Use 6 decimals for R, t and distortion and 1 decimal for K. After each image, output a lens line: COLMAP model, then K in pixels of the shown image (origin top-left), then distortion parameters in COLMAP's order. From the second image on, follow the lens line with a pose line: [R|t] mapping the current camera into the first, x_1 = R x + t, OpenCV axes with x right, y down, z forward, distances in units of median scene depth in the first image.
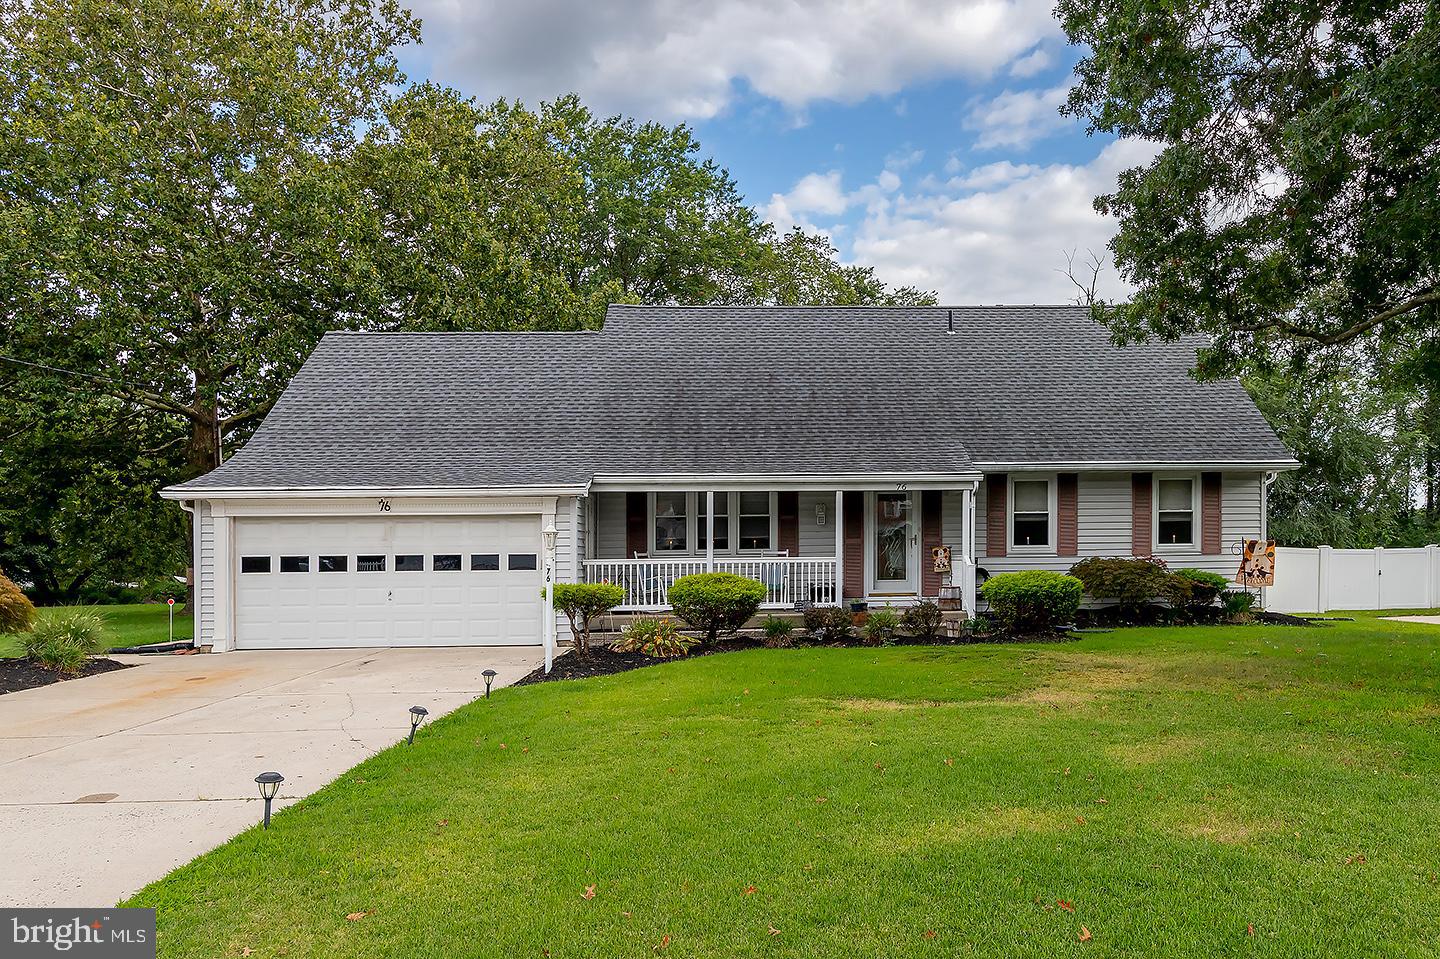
lens RADIAL K [[872.1, 0, 720.0], [0, 872.1, 479.5], [0, 0, 1]] dist [0.000552, -0.000221]
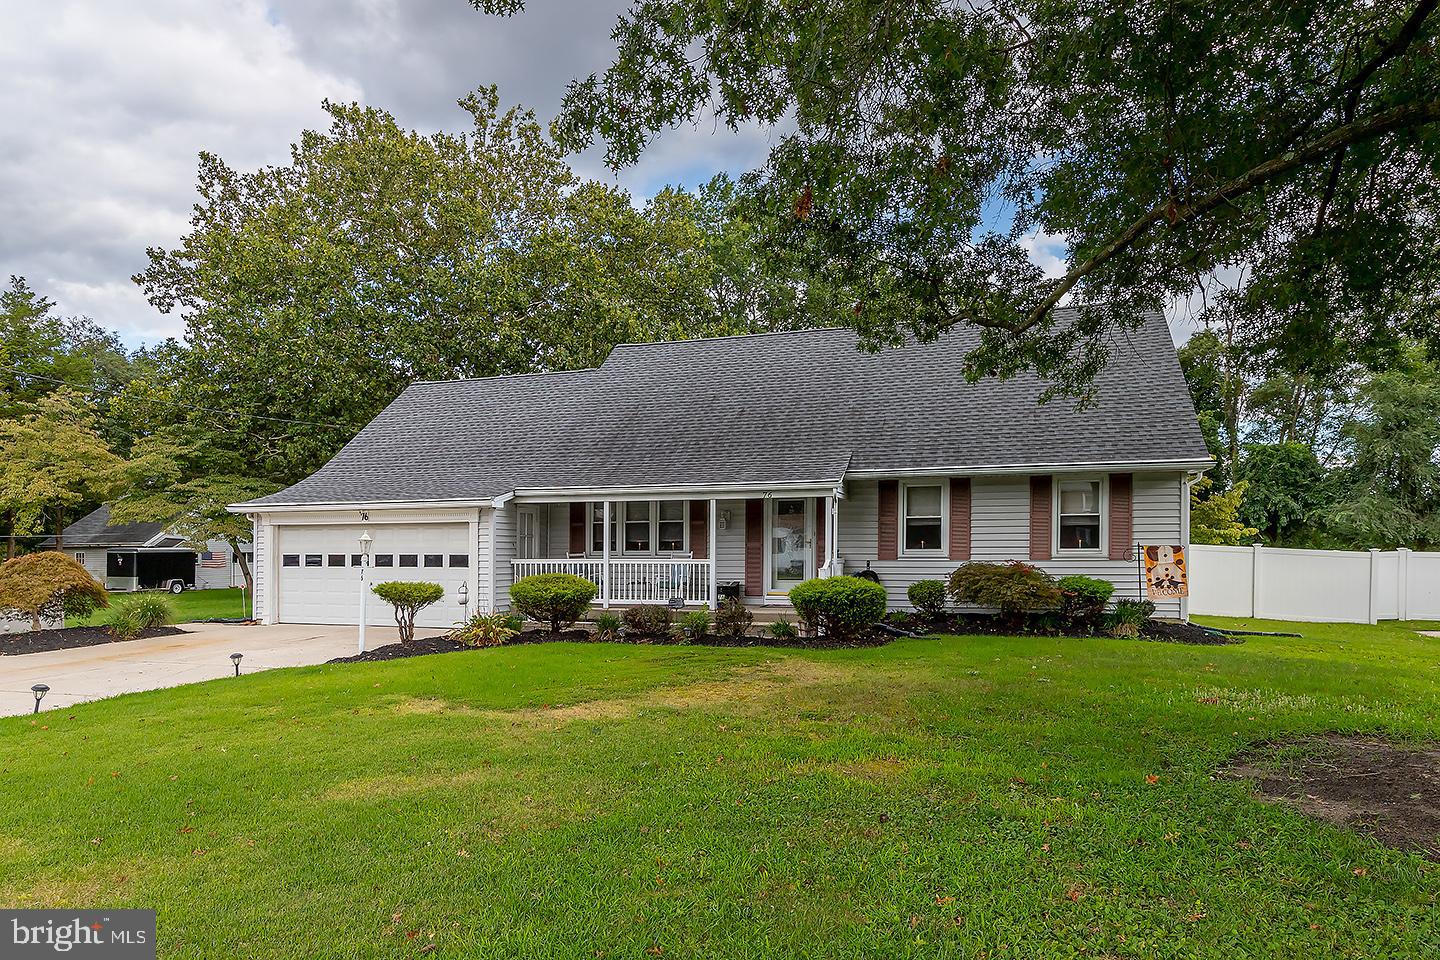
lens RADIAL K [[713.5, 0, 721.5], [0, 713.5, 487.3], [0, 0, 1]] dist [0.000744, 0.000049]
pose [[0.952163, -0.019139, -0.304990, 0.396946], [0.020504, 0.999789, 0.001271, -0.003066], [0.304901, -0.007464, 0.952355, 0.134369]]
